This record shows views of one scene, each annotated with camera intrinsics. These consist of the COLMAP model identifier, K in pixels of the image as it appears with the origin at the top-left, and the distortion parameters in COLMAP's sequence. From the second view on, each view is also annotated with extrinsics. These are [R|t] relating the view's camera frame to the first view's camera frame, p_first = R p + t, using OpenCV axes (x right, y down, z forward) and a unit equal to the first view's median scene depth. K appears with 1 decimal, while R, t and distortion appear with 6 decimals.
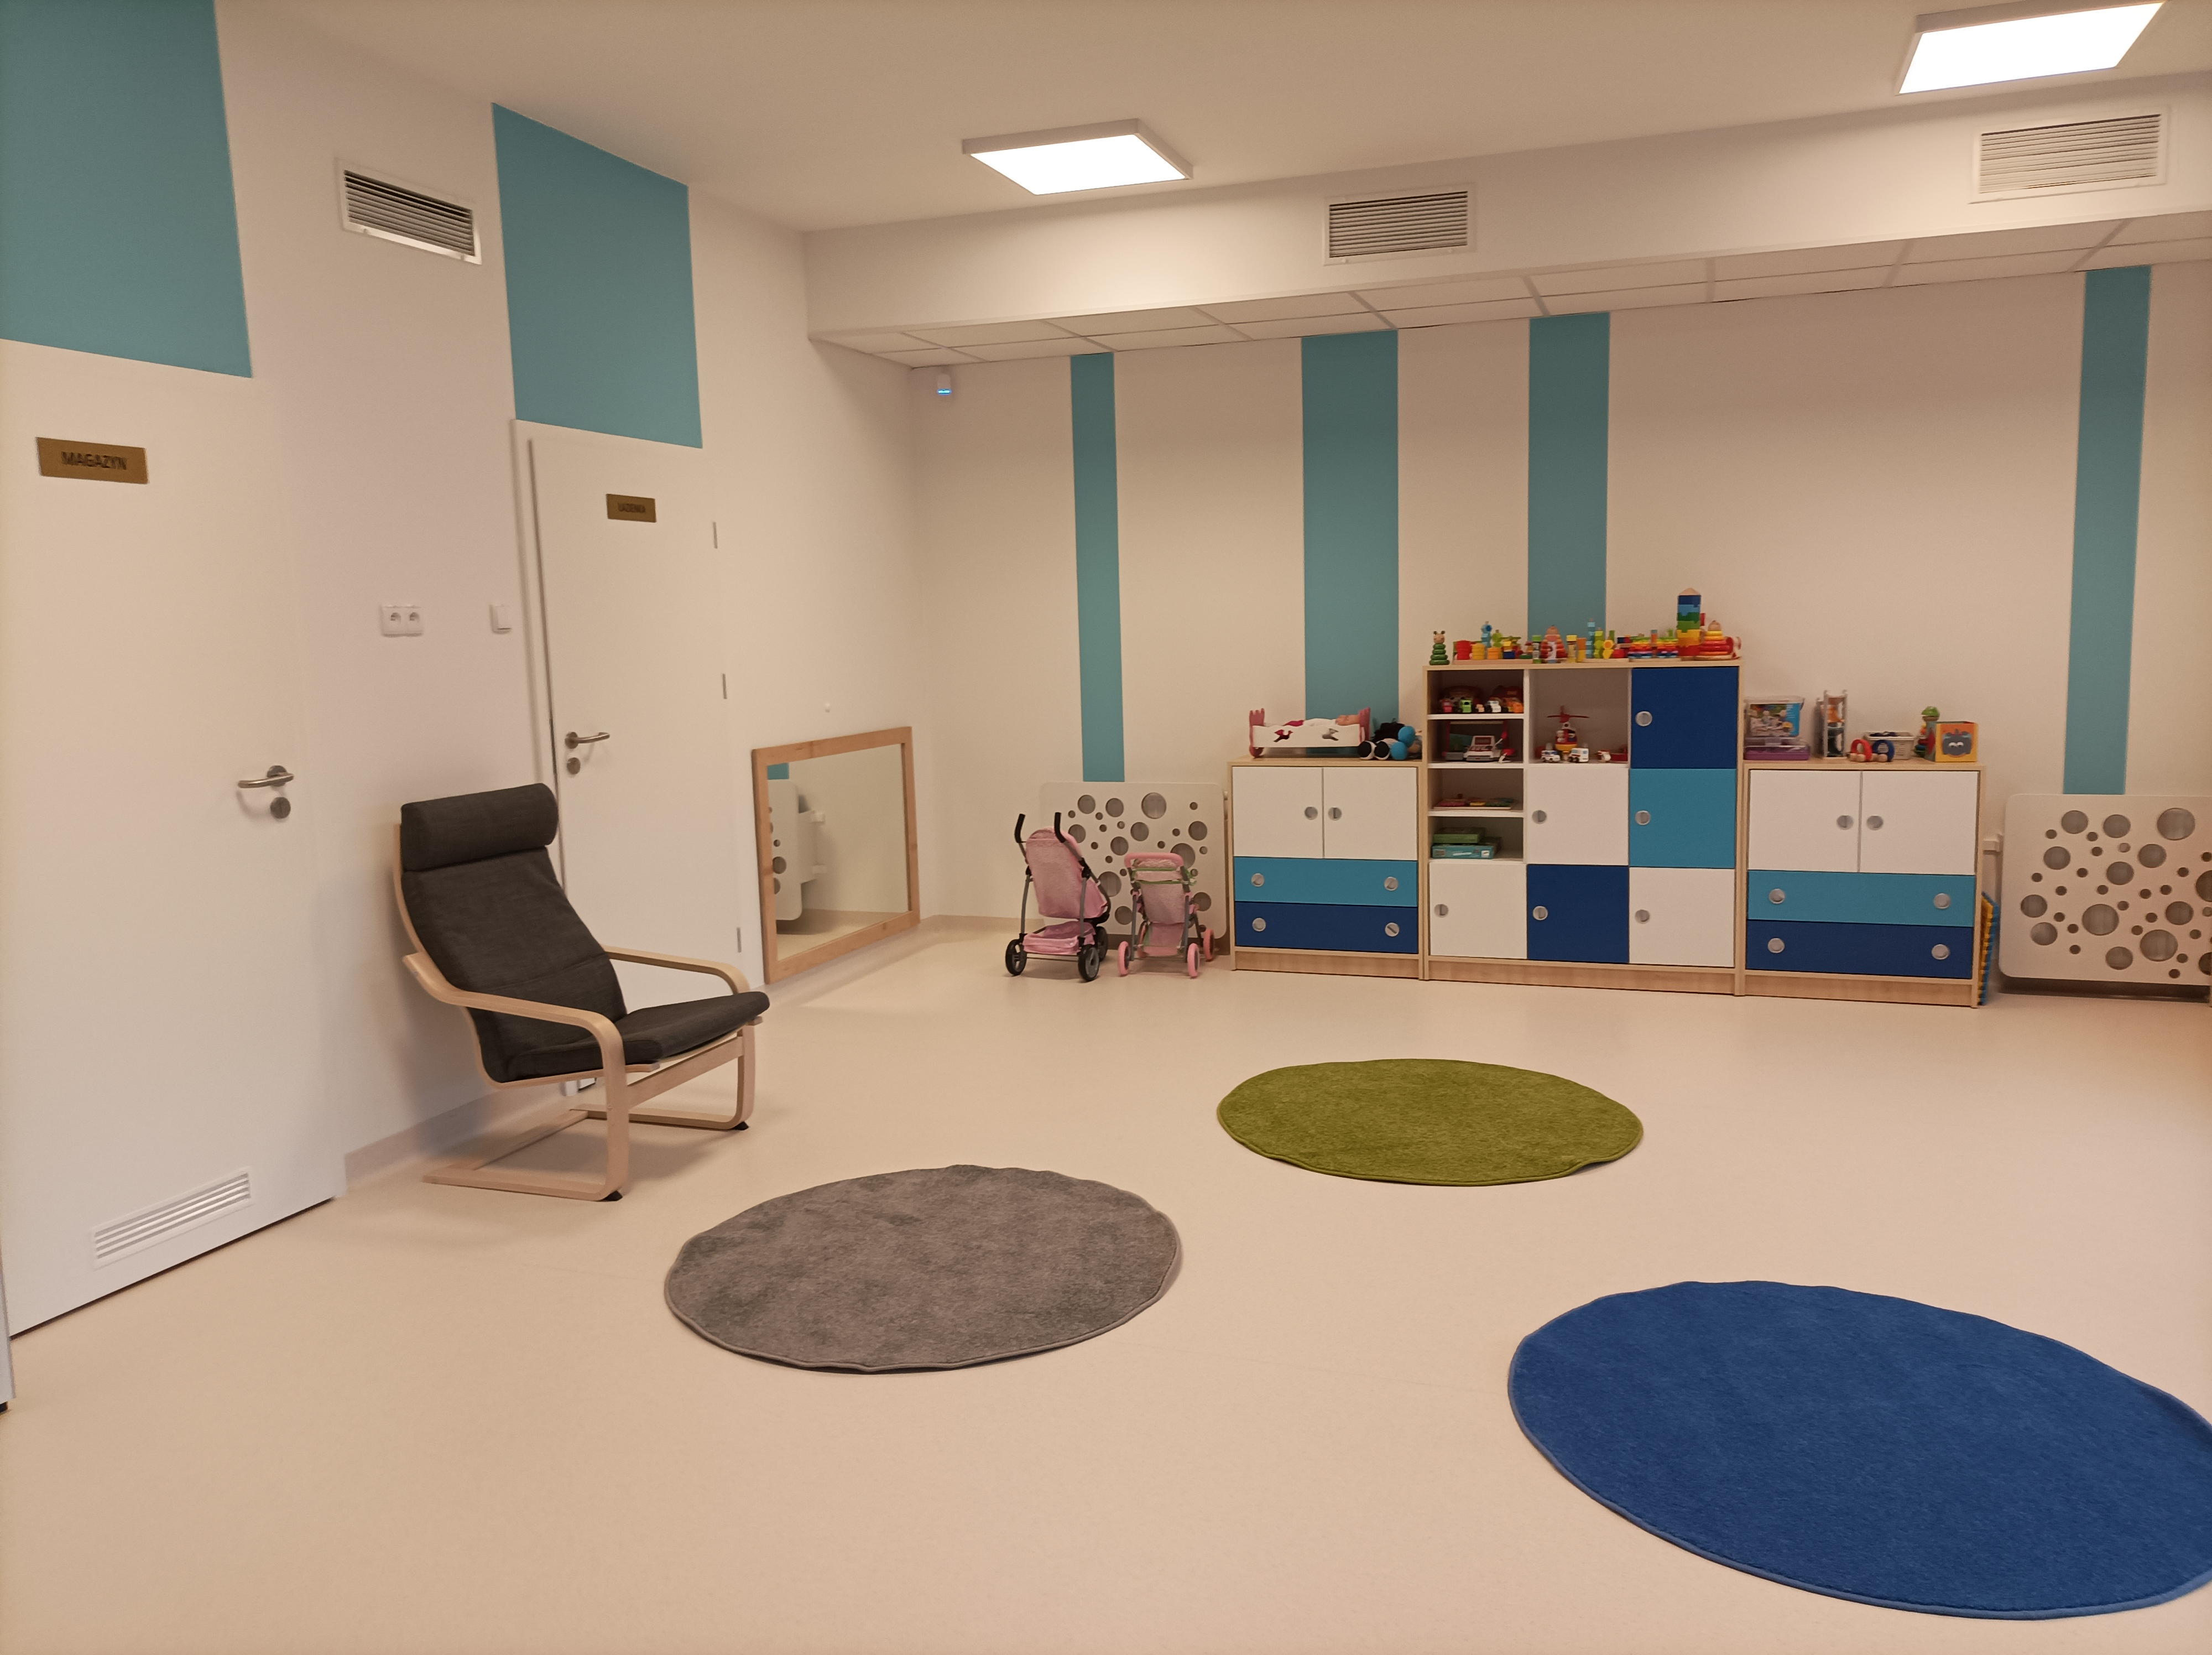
lens RADIAL K [[1645.0, 0, 1145.2], [0, 1645.0, 818.0], [0, 0, 1]] dist [0.039730, -0.027037]
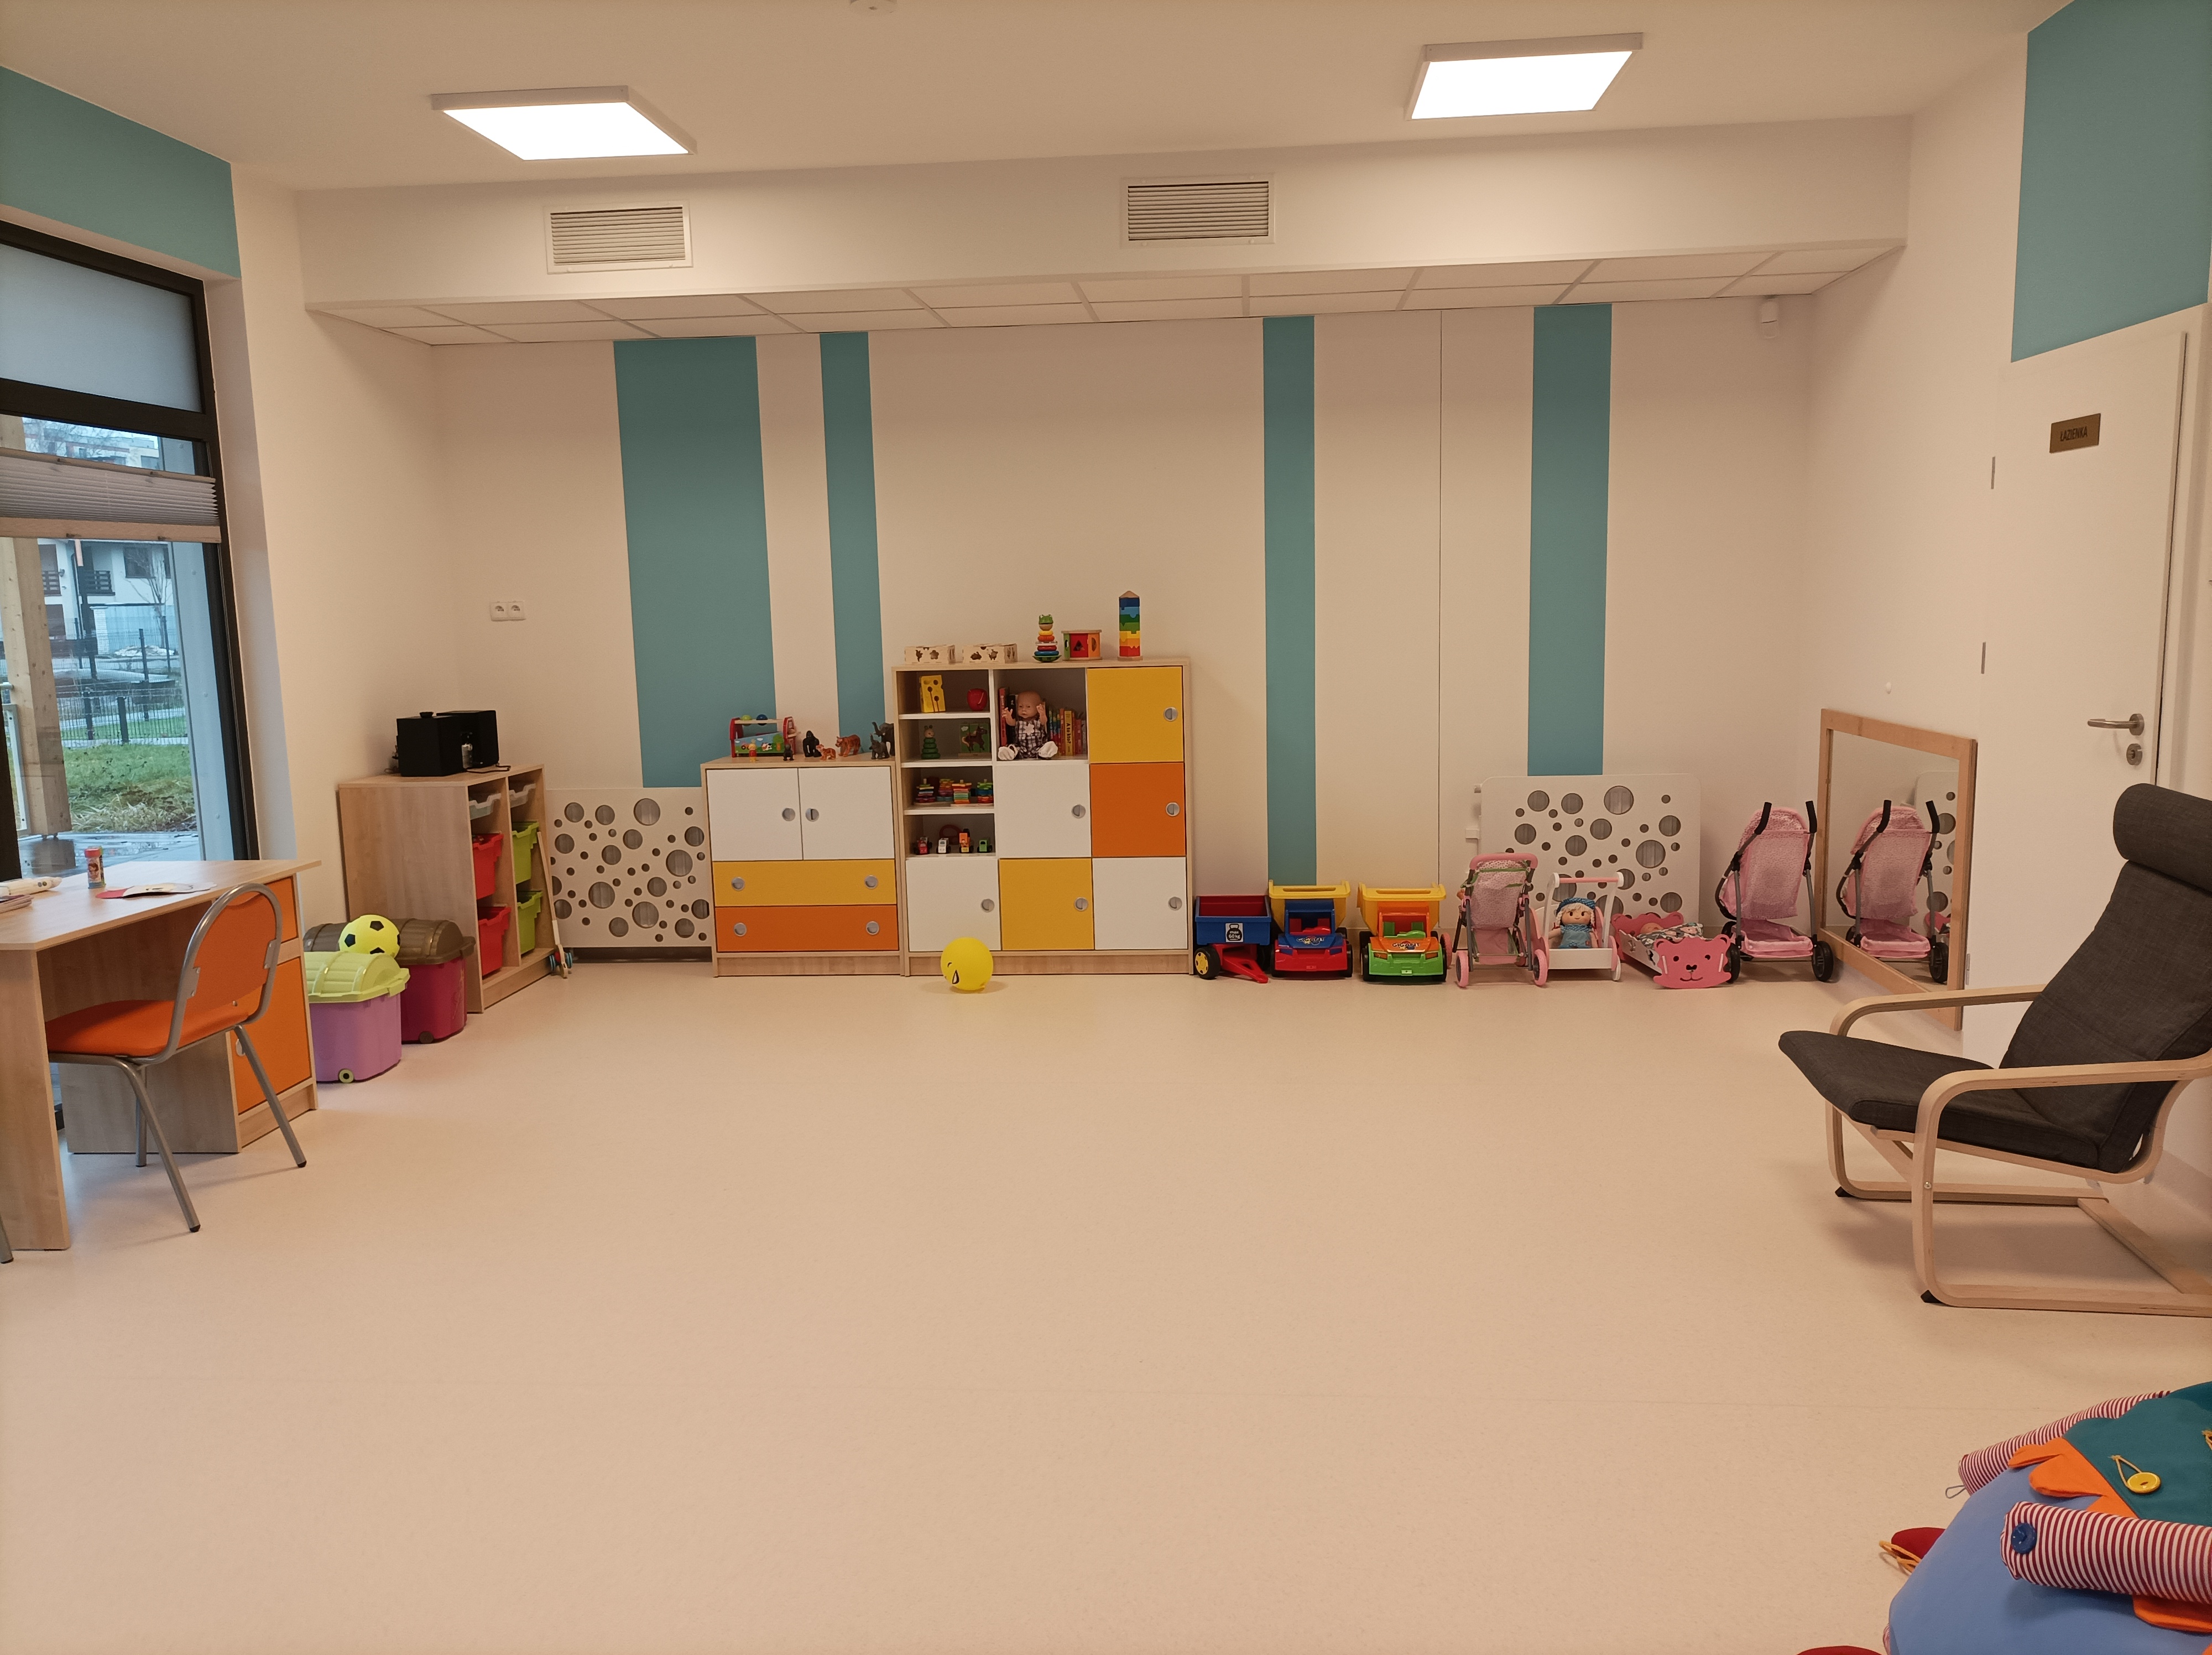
lens RADIAL K [[1645.0, 0, 1124.0], [0, 1645.0, 838.8], [0, 0, 1]] dist [0.039730, -0.027037]
pose [[0.967927, -0.034252, 0.248885, 0.639945], [0.031038, 0.999377, 0.016829, 0.013091], [-0.249306, -0.008565, 0.968387, -0.224909]]
